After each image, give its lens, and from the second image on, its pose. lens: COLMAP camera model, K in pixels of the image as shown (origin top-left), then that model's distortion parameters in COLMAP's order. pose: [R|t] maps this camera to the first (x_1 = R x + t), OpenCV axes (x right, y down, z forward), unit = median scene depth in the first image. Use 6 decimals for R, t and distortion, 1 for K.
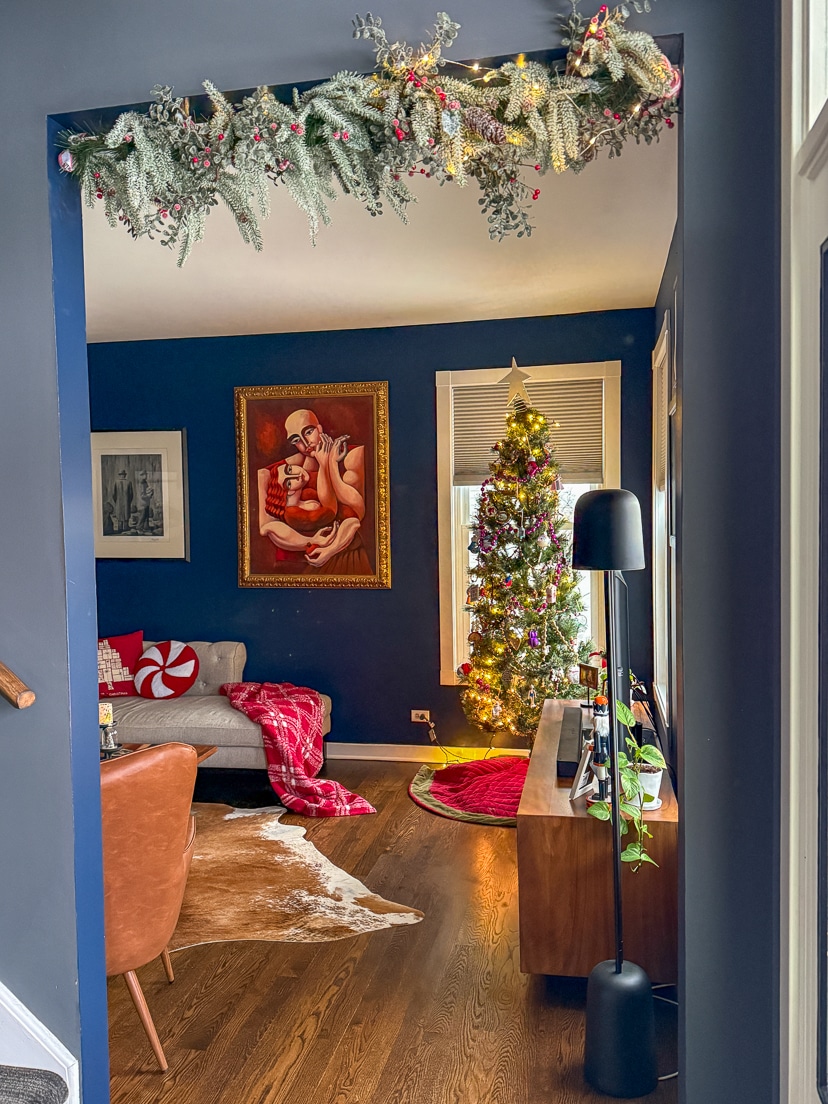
lens RADIAL K [[900.9, 0, 408.2], [0, 900.9, 553.9], [0, 0, 1]] dist [0.123409, -0.000549]
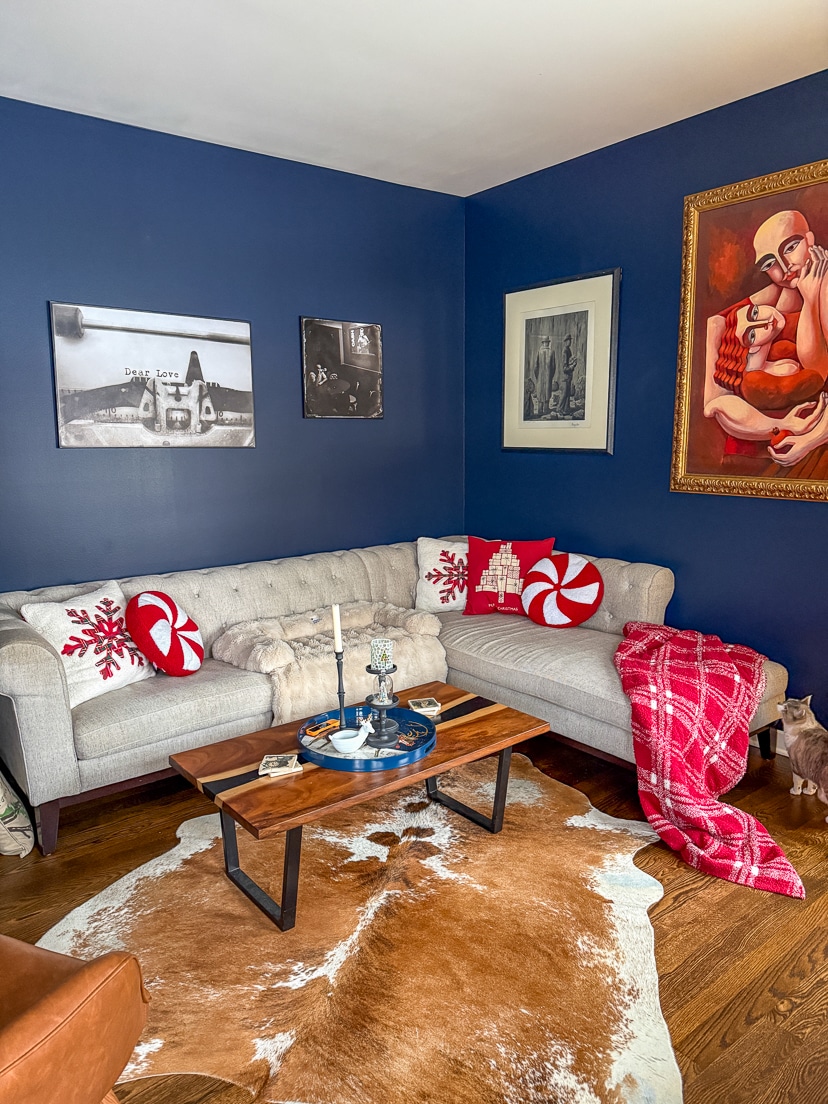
lens RADIAL K [[776.5, 0, 408.4], [0, 776.5, 552.0], [0, 0, 1]] dist [0.073835, -0.097156]
pose [[0.770039, 0.108662, -0.628675, 0.050482], [-0.026040, 0.989921, 0.139206, 0.003988], [0.637465, -0.090824, 0.765107, 0.399590]]
